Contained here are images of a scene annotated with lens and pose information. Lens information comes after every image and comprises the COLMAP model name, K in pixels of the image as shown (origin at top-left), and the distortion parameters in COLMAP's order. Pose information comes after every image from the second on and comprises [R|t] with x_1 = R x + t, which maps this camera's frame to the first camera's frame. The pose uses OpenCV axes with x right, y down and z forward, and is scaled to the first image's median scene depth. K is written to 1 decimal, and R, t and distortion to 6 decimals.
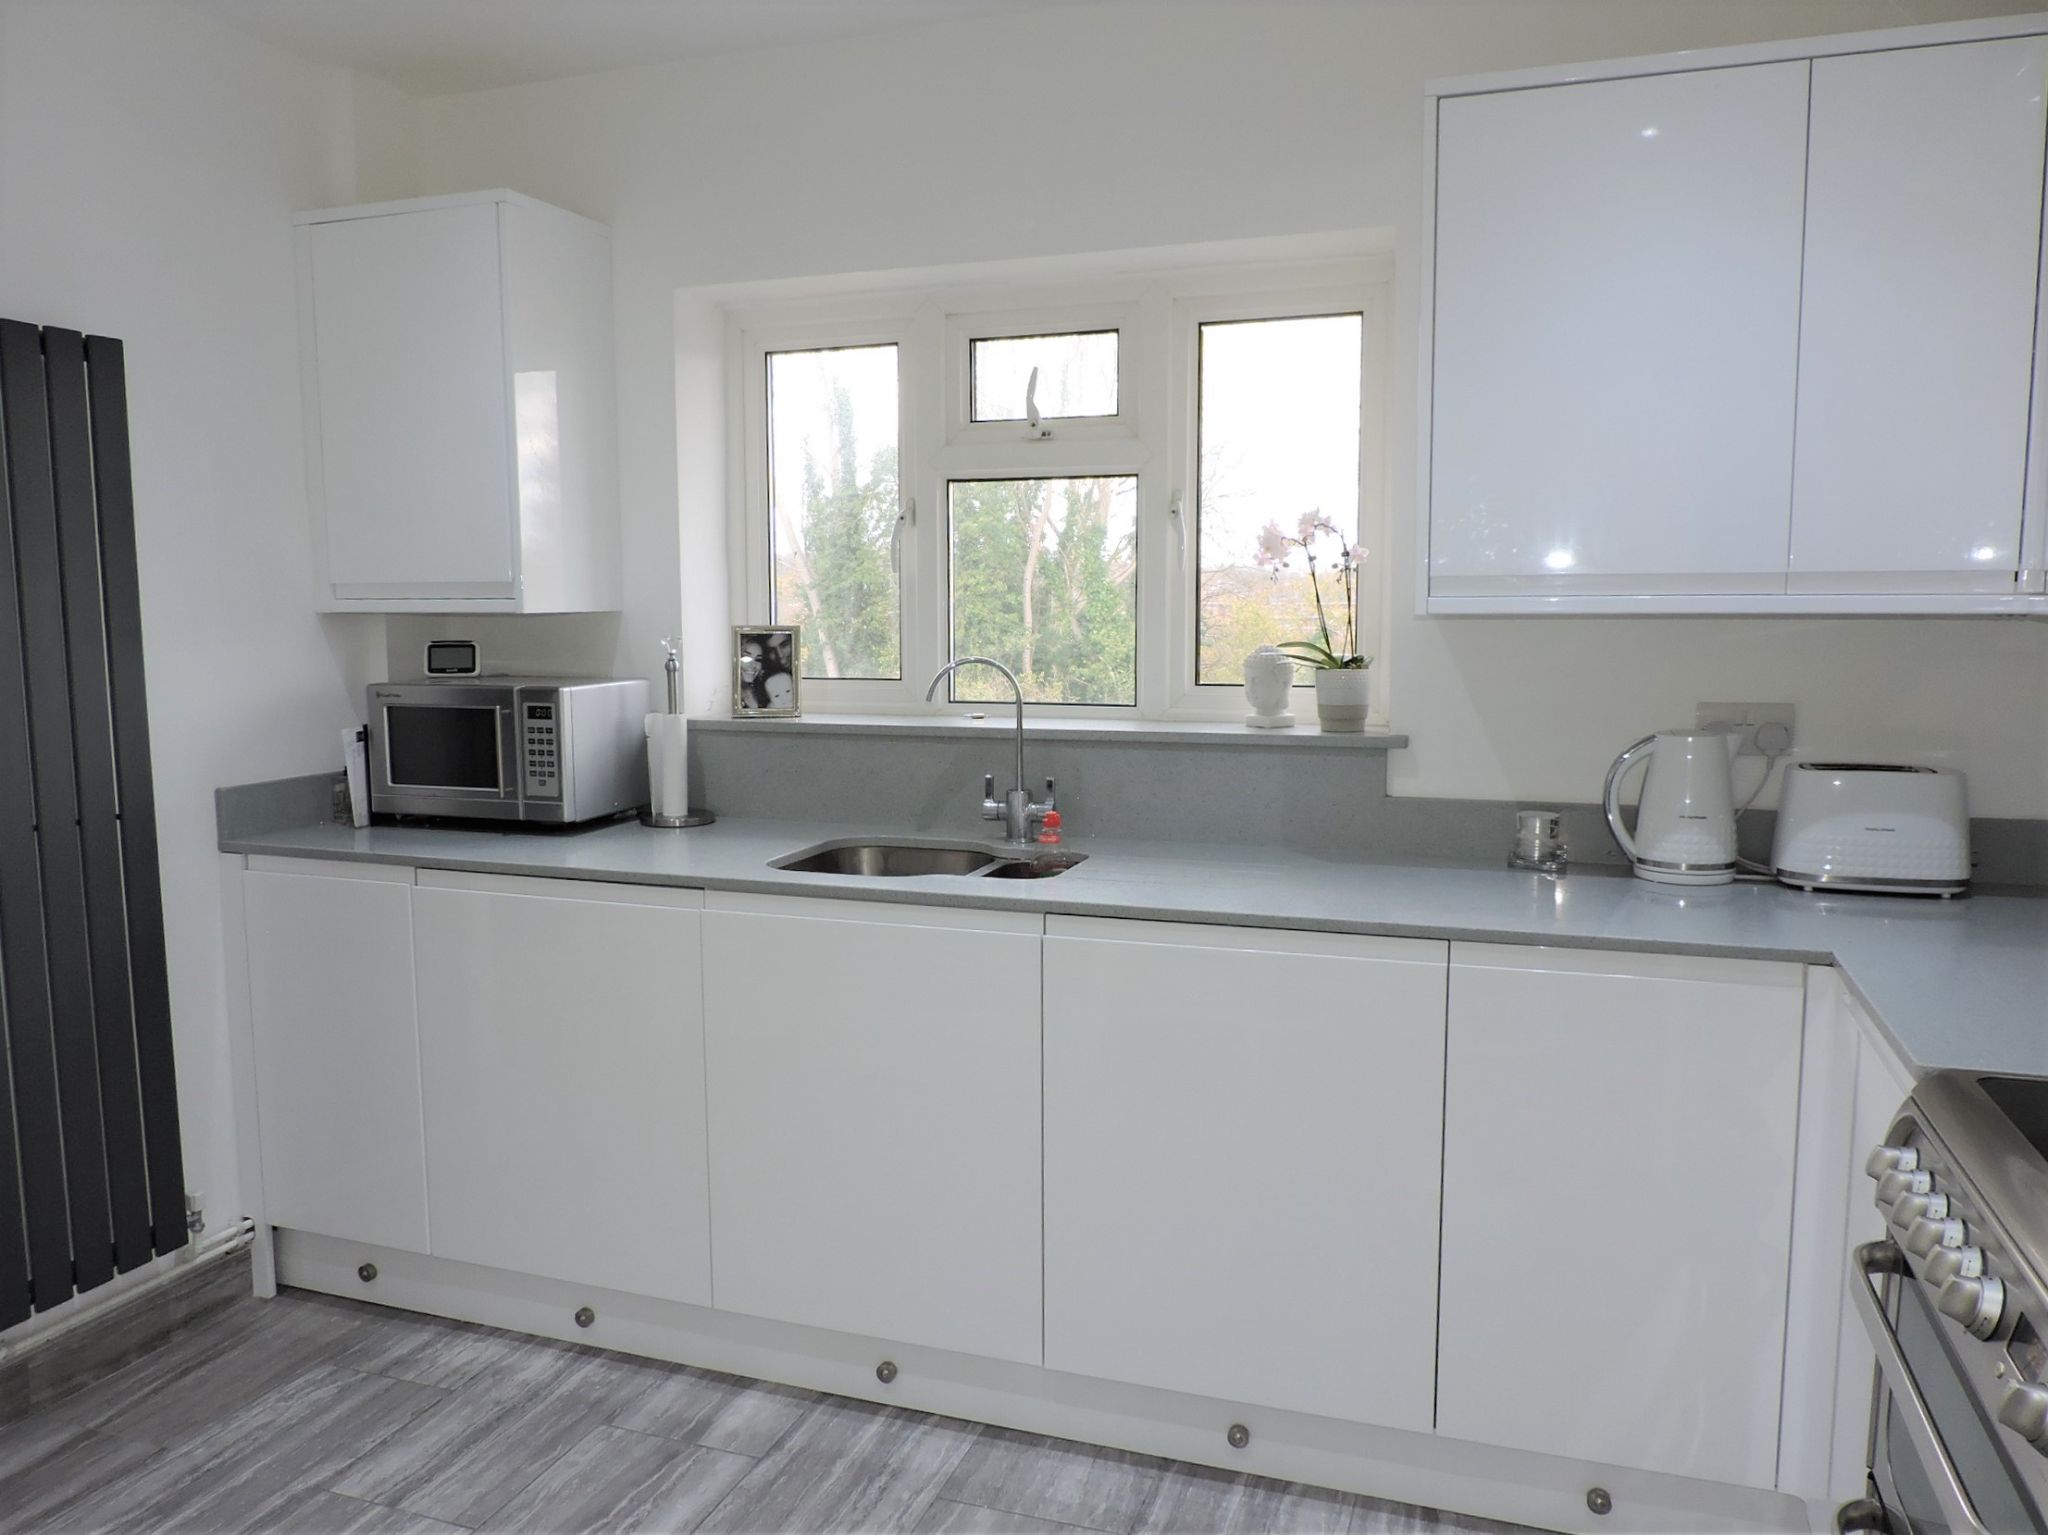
lens RADIAL K [[1496.1, 0, 1018.2], [0, 1496.1, 767.3], [0, 0, 1]] dist [-0.018823, 0.008880]
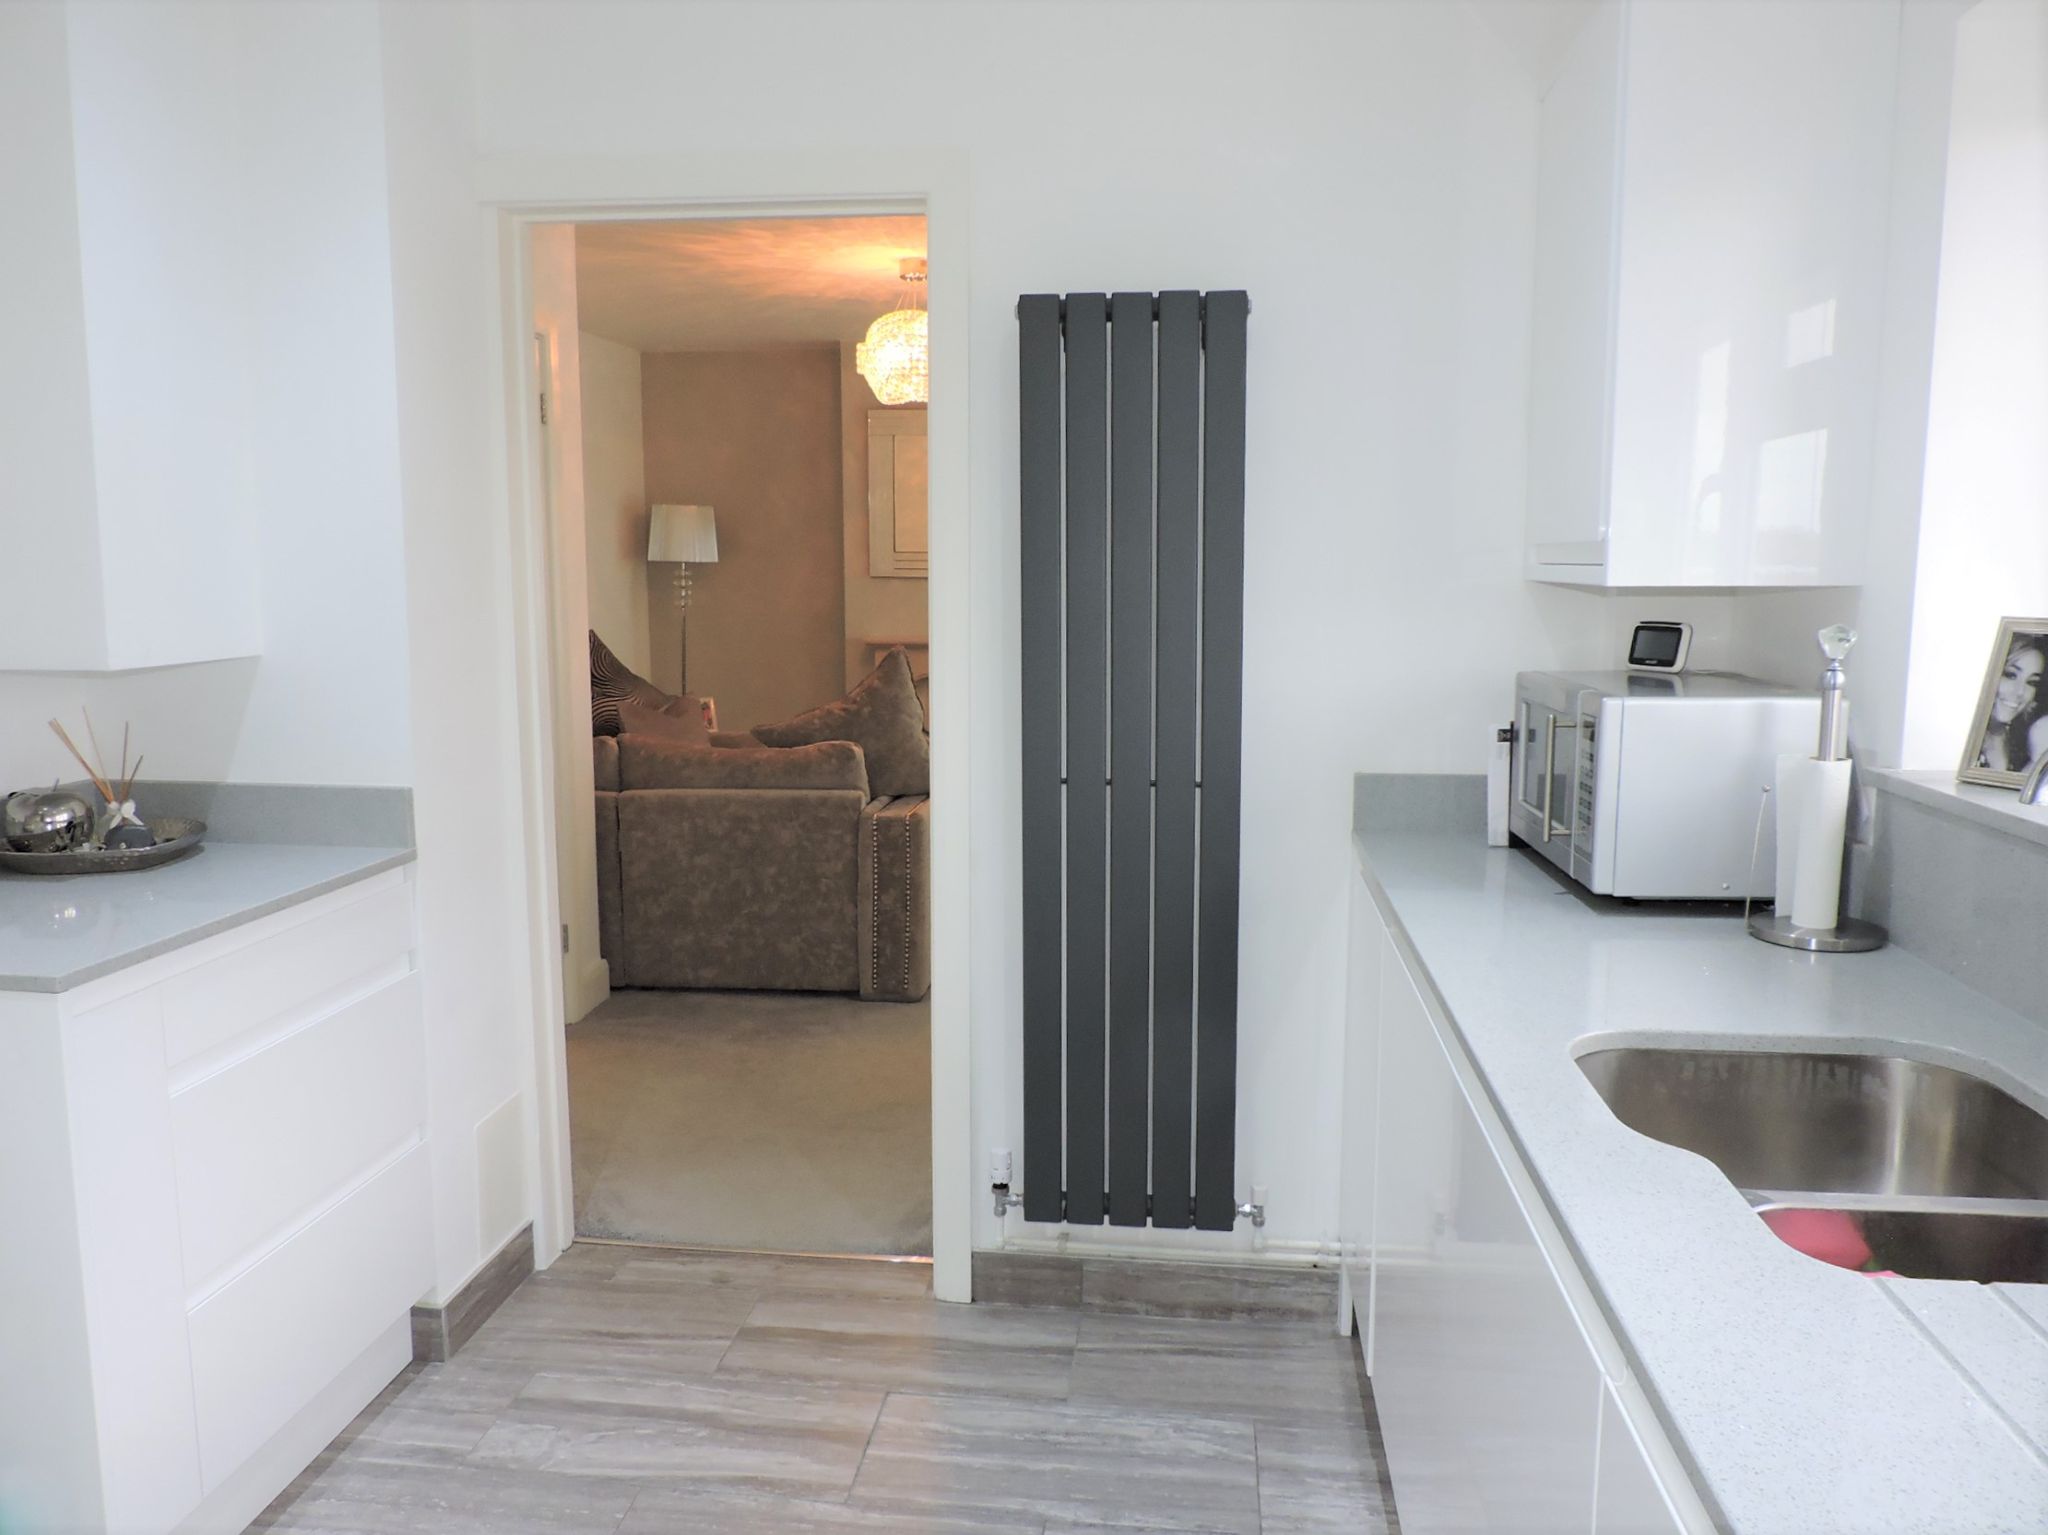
lens RADIAL K [[1496.1, 0, 1024.7], [0, 1496.1, 773.3], [0, 0, 1]] dist [-0.018823, 0.008880]
pose [[0.232091, 0.138930, -0.962721, 0.289108], [-0.108591, 0.987261, 0.116292, -0.068915], [0.966613, 0.077553, 0.244221, 0.578325]]
